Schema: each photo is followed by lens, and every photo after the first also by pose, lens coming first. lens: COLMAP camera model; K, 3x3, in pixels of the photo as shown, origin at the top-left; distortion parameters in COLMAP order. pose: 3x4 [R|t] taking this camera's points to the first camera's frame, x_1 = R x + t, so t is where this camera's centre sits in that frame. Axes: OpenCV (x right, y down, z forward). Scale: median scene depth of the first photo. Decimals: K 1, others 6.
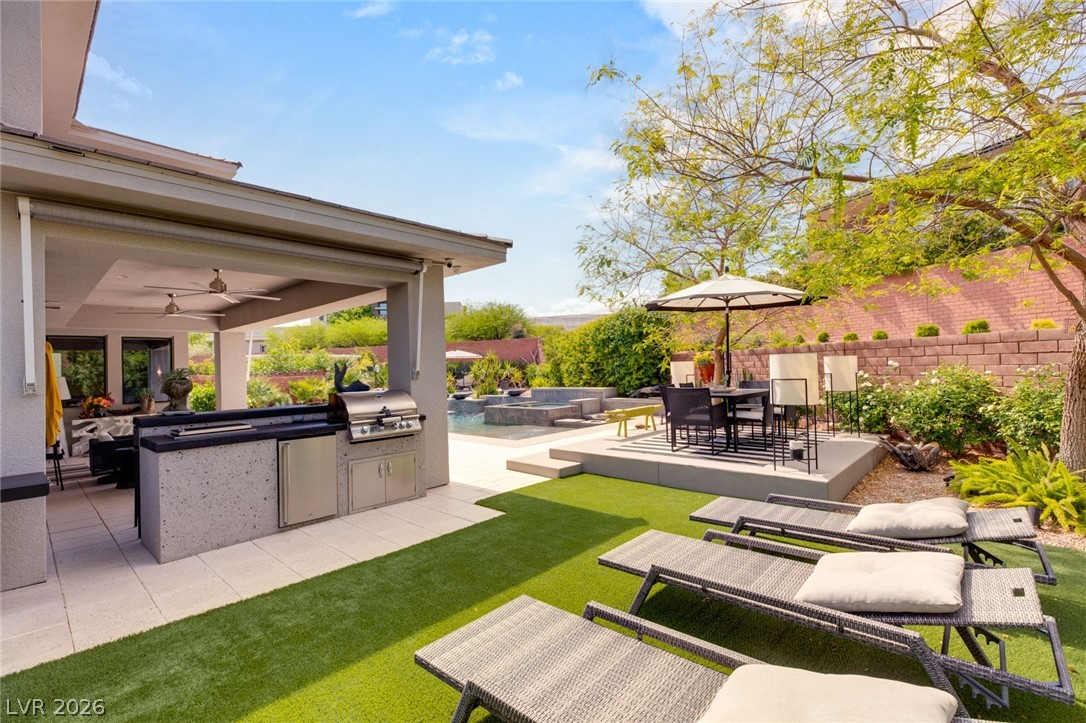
lens RADIAL K [[478.3, 0, 543.0], [0, 478.3, 361.5], [0, 0, 1]] dist [0.001066, -0.000207]
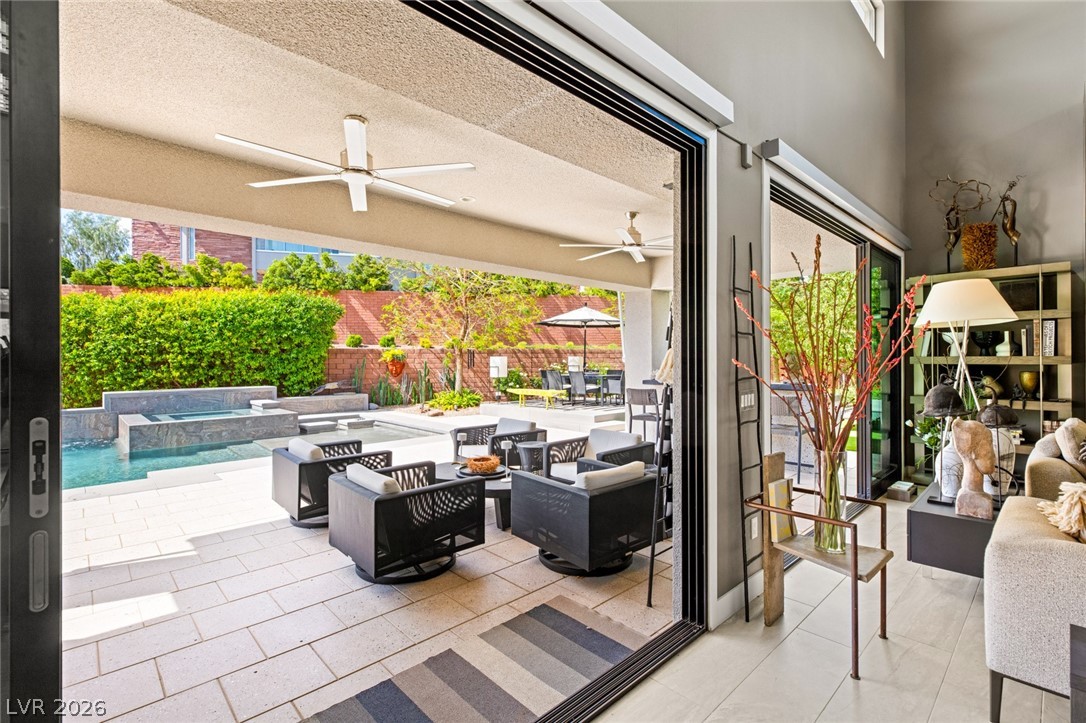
lens RADIAL K [[492.7, 0, 543.0], [0, 492.7, 361.5], [0, 0, 1]] dist [-0.001137, -0.000001]
pose [[0.070810, 0.024607, 0.997186, -0.700167], [-0.011685, 0.999648, -0.023838, 0.029841], [-0.997421, -0.009964, 0.071073, 0.513624]]
